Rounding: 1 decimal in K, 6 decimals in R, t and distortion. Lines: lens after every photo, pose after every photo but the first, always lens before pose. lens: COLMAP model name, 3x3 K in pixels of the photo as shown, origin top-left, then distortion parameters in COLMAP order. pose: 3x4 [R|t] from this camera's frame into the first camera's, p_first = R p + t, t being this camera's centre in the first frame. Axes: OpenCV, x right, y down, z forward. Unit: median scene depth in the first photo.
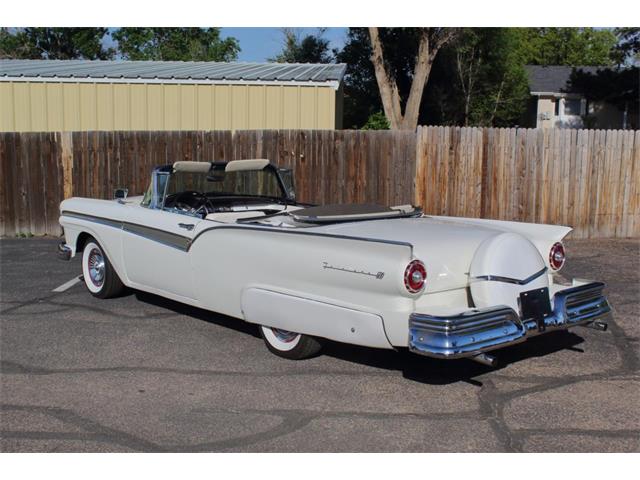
lens RADIAL K [[818.8, 0, 320.0], [0, 818.8, 240.0], [0, 0, 1]] dist [-0.045628, -0.002557]
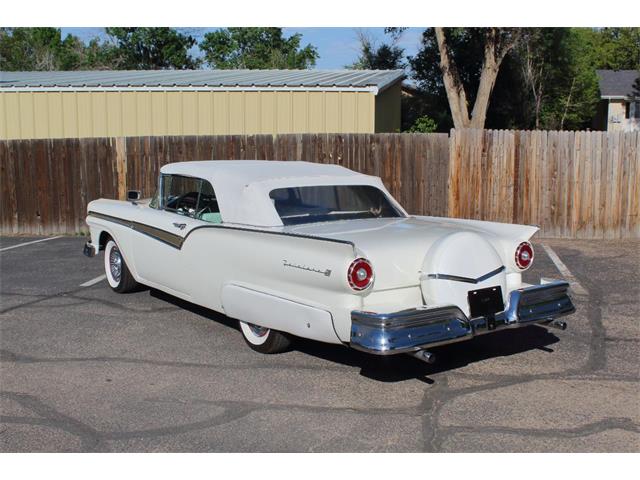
lens RADIAL K [[784.1, 0, 339.5], [0, 784.1, 238.9], [0, 0, 1]] dist [-0.082167, 0.032985]
pose [[0.996180, 0.004505, -0.087207, 0.065867], [-0.004532, 0.999990, -0.000116, -0.000154], [0.087206, 0.000511, 0.996190, 0.006504]]
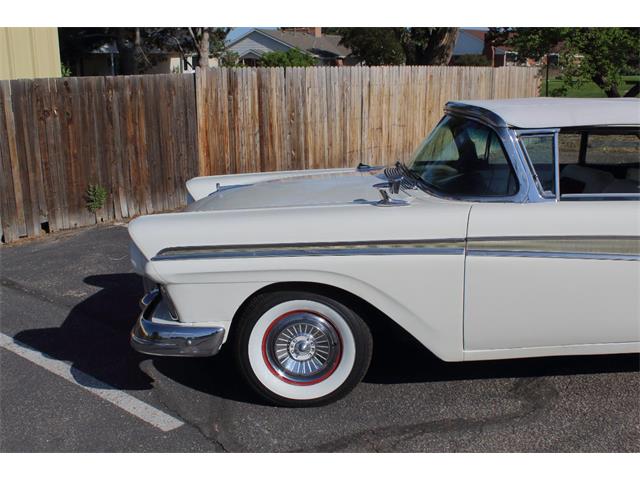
lens RADIAL K [[712.1, 0, 320.0], [0, 712.1, 240.0], [0, 0, 1]] dist [-0.083569, 0.062814]
pose [[0.653097, -0.197397, 0.731094, -0.345547], [0.139526, 0.980267, 0.140034, -0.052712], [-0.744310, 0.010551, 0.667751, 0.440289]]
